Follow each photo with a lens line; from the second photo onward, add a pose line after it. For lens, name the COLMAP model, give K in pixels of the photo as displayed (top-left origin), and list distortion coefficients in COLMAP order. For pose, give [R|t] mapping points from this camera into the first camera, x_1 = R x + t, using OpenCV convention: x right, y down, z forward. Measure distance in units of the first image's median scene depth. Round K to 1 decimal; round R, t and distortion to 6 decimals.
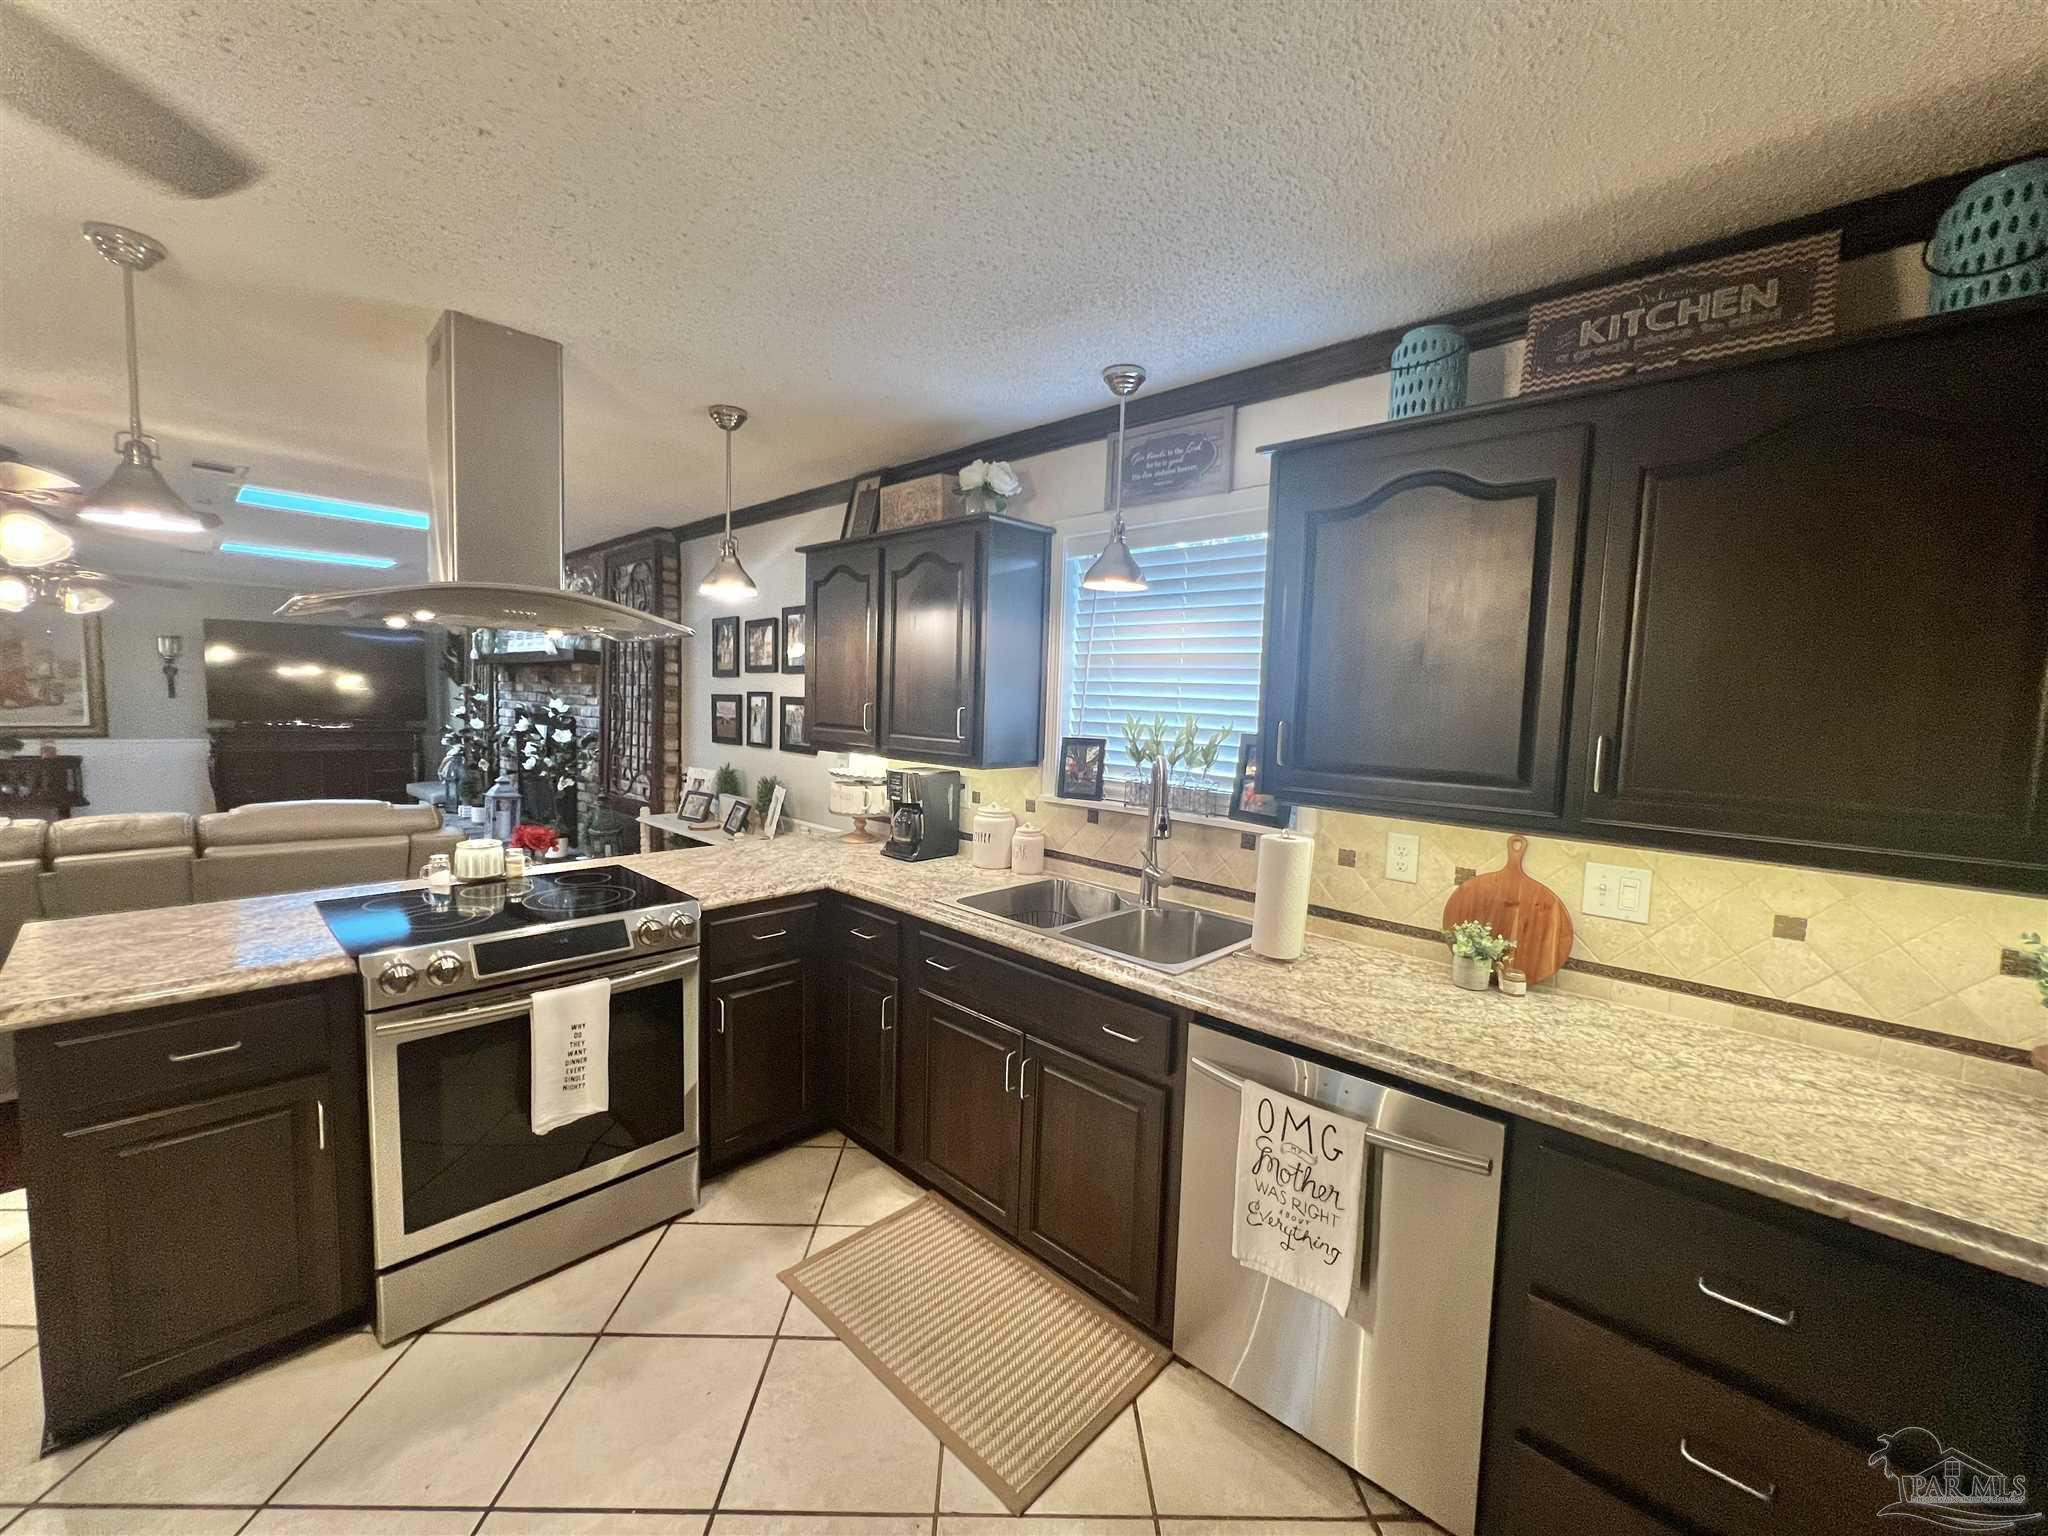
lens RADIAL K [[819.5, 0, 1024.3], [0, 819.5, 760.9], [0, 0, 1]] dist [-0.005898, 0.002068]
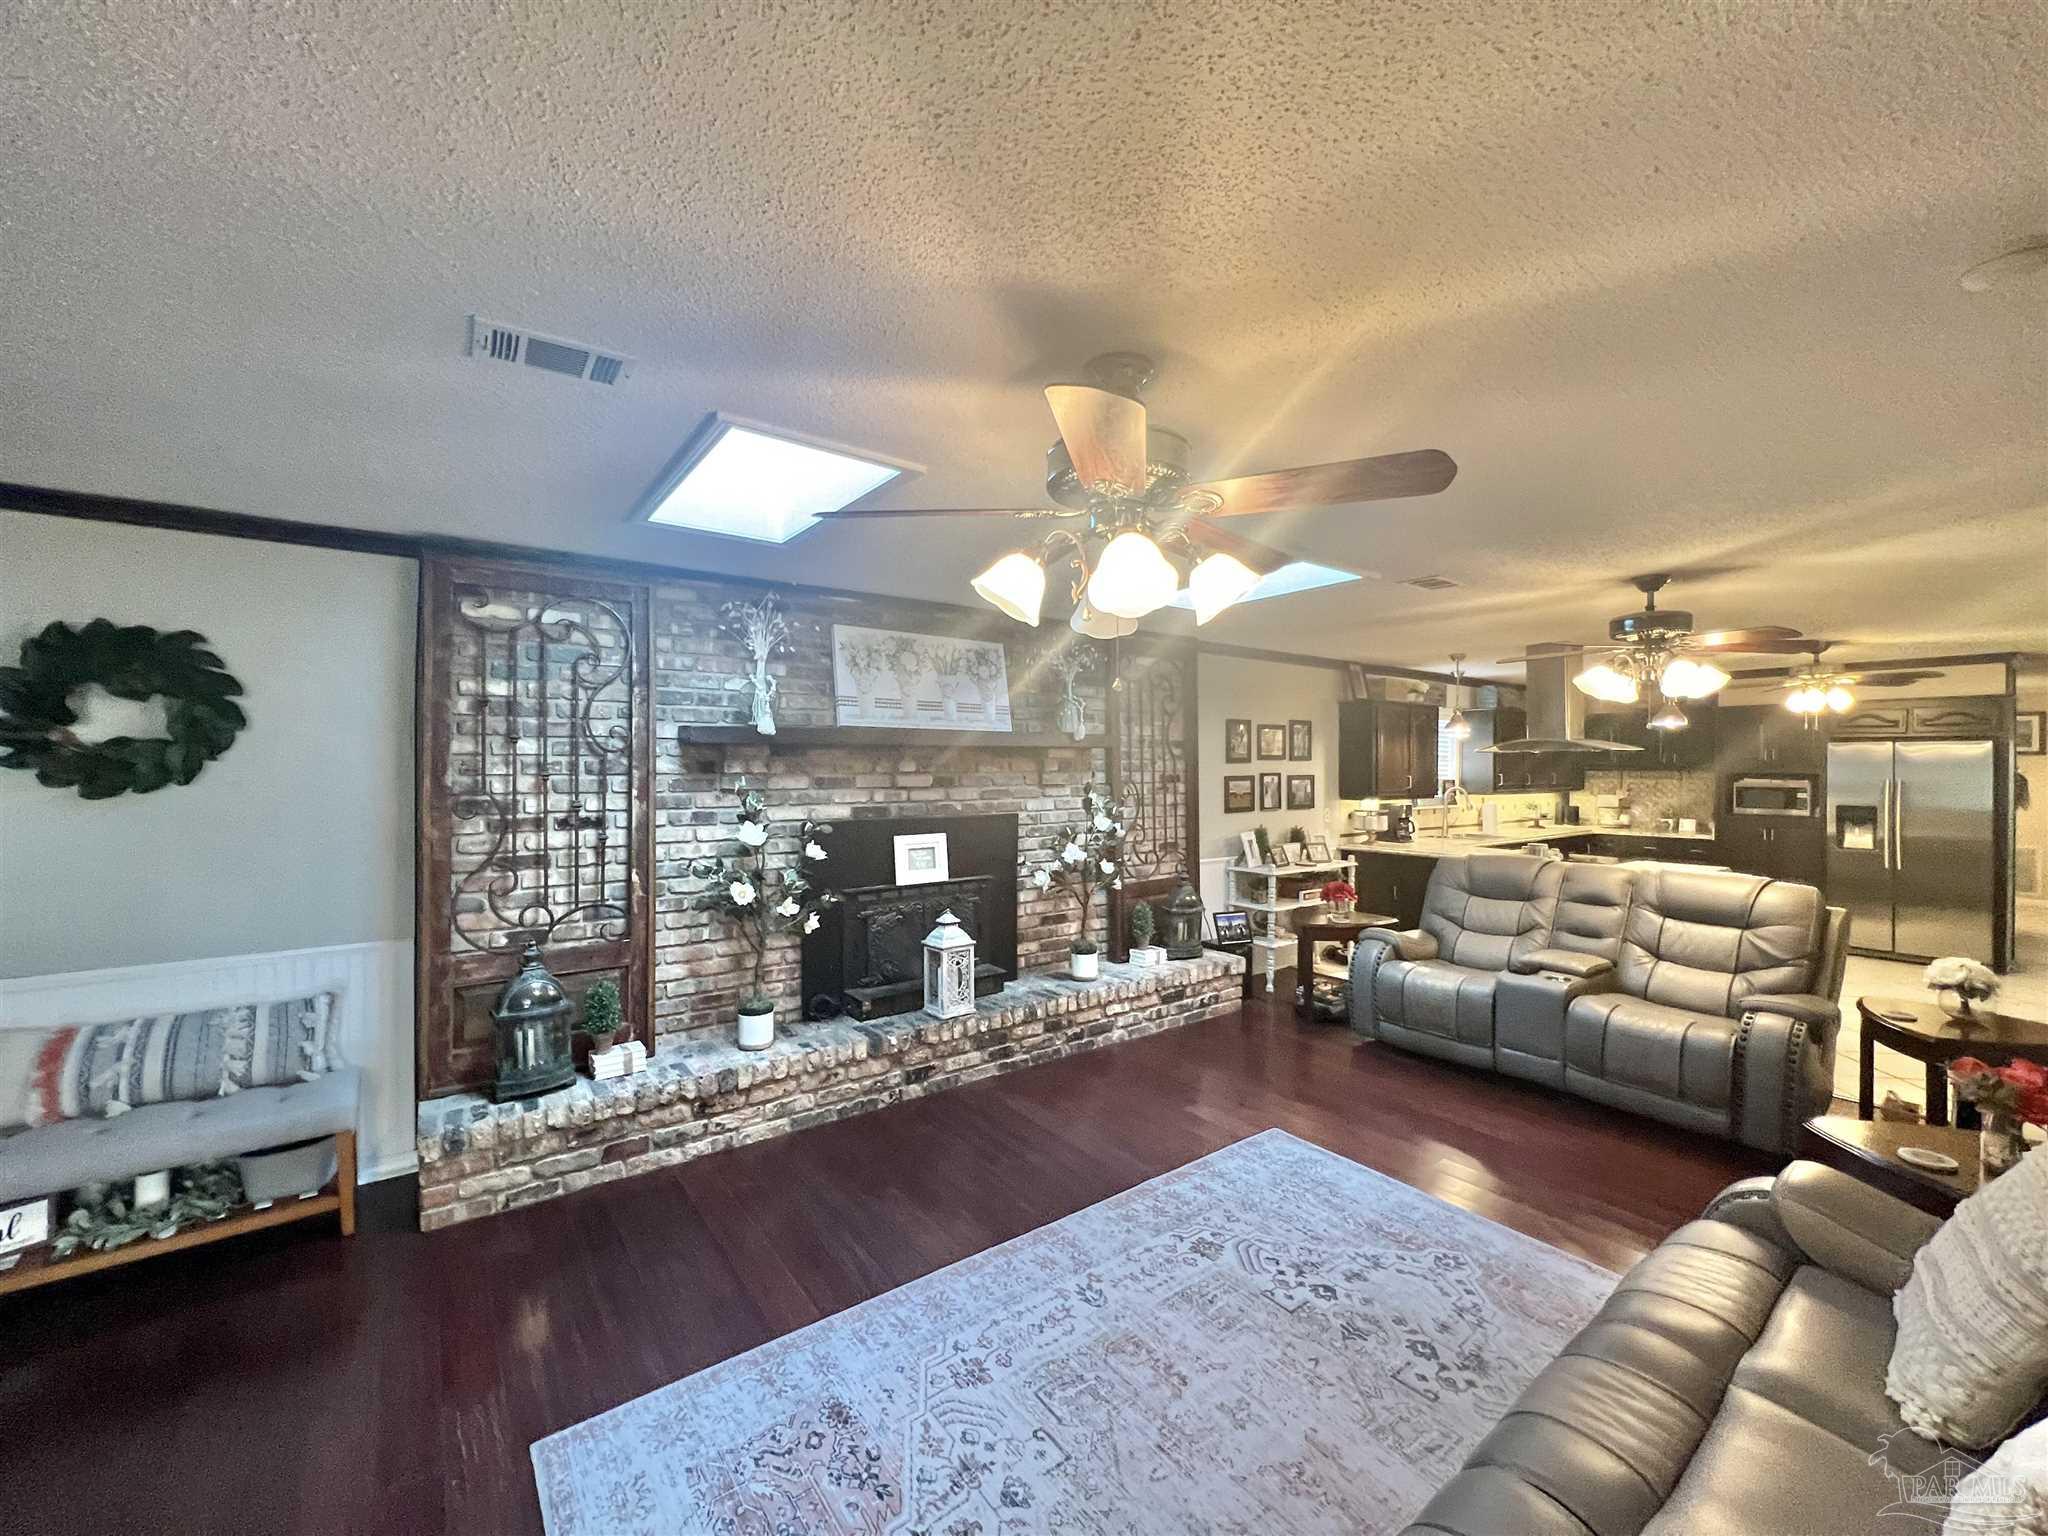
lens RADIAL K [[819.5, 0, 1029.1], [0, 819.5, 764.2], [0, 0, 1]] dist [-0.005898, 0.002068]
pose [[0.171458, -0.032505, 0.984655, -3.244600], [0.076990, 0.996841, 0.019501, -0.283953], [-0.982179, 0.072465, 0.173419, 2.046364]]
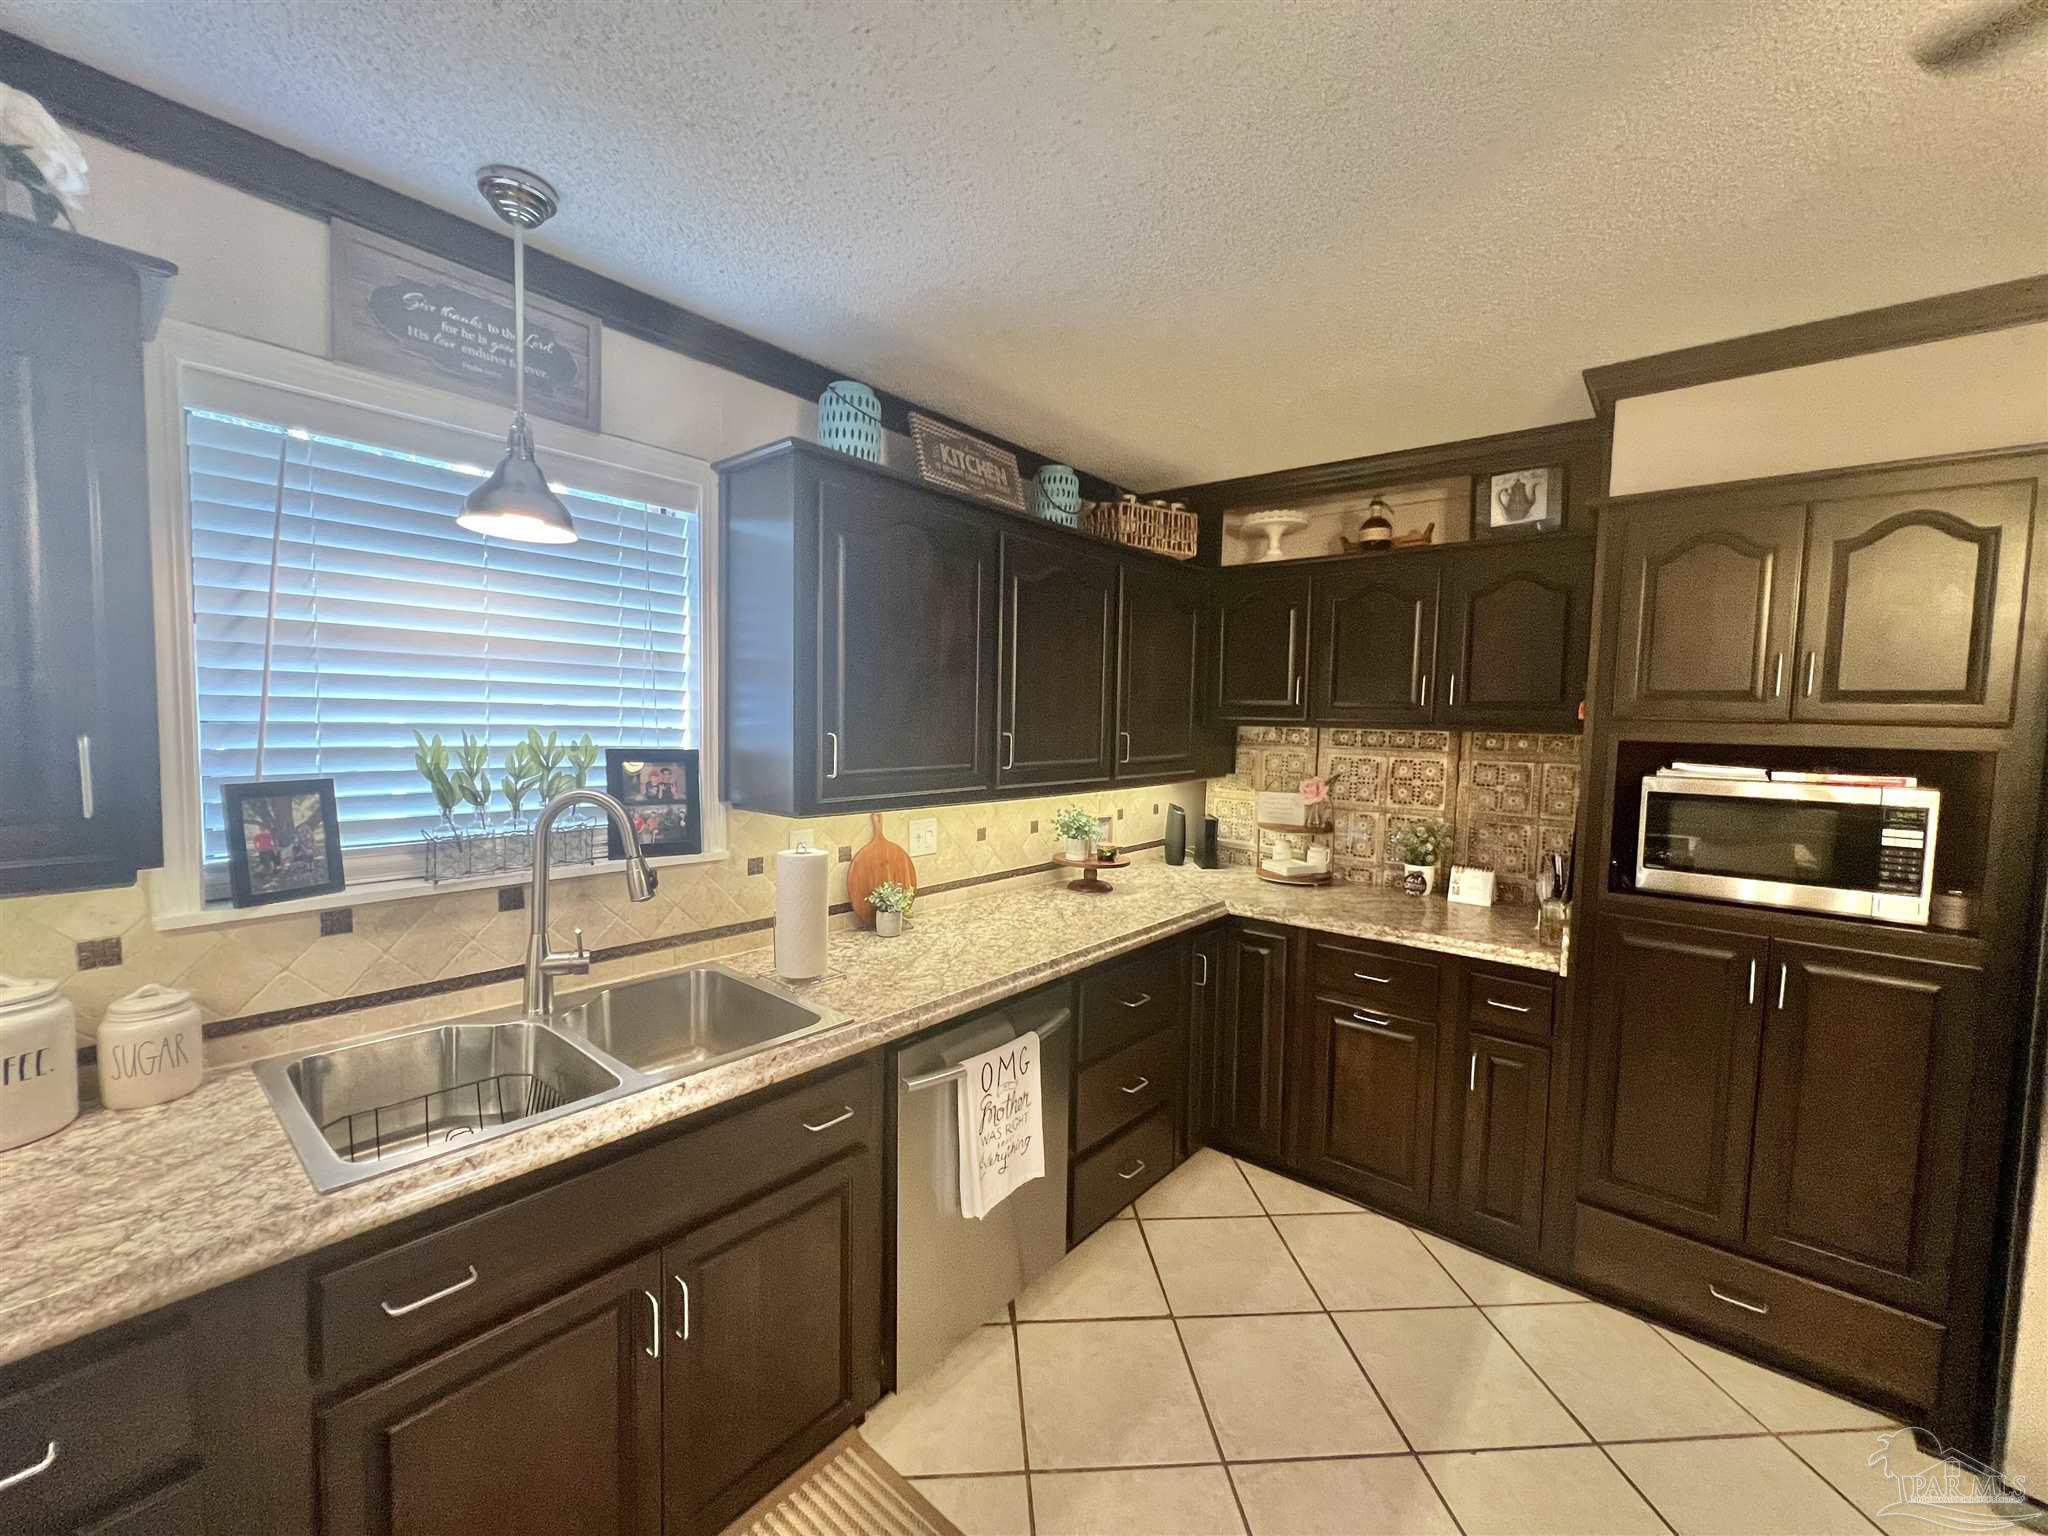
lens RADIAL K [[819.5, 0, 1031.9], [0, 819.5, 755.9], [0, 0, 1]] dist [-0.005898, 0.002068]
pose [[-0.060555, -0.085813, 0.994469, -0.538364], [0.048164, 0.994886, 0.088782, -0.076987], [-0.997002, 0.053274, -0.056112, 0.642748]]
